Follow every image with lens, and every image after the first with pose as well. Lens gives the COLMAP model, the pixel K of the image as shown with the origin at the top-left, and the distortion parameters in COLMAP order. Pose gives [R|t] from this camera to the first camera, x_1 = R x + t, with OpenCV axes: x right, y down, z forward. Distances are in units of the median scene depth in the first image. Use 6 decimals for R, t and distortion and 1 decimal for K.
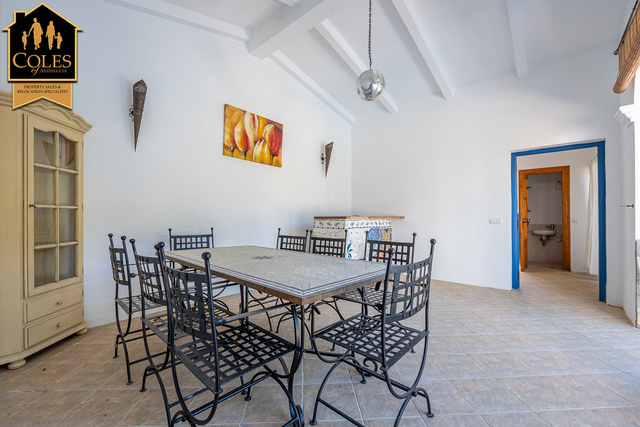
lens RADIAL K [[265.8, 0, 320.0], [0, 265.8, 213.5], [0, 0, 1]] dist [-0.000927, -0.000175]
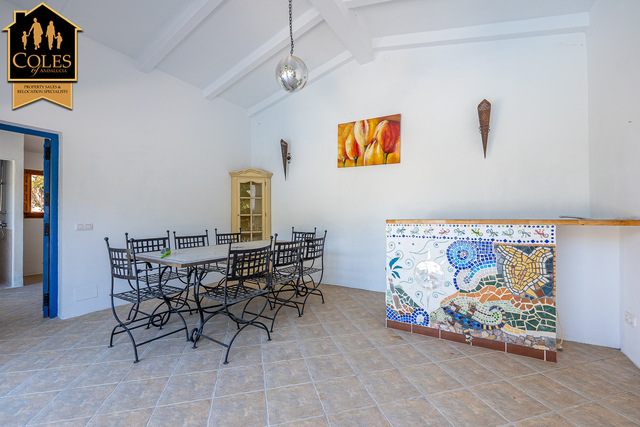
lens RADIAL K [[275.6, 0, 320.0], [0, 275.6, 213.5], [0, 0, 1]] dist [-0.002096, -0.000277]
pose [[0.192592, -0.019425, -0.981087, 0.764484], [0.013640, 0.999760, -0.017117, 0.004726], [0.981184, -0.010085, 0.192811, 0.625418]]
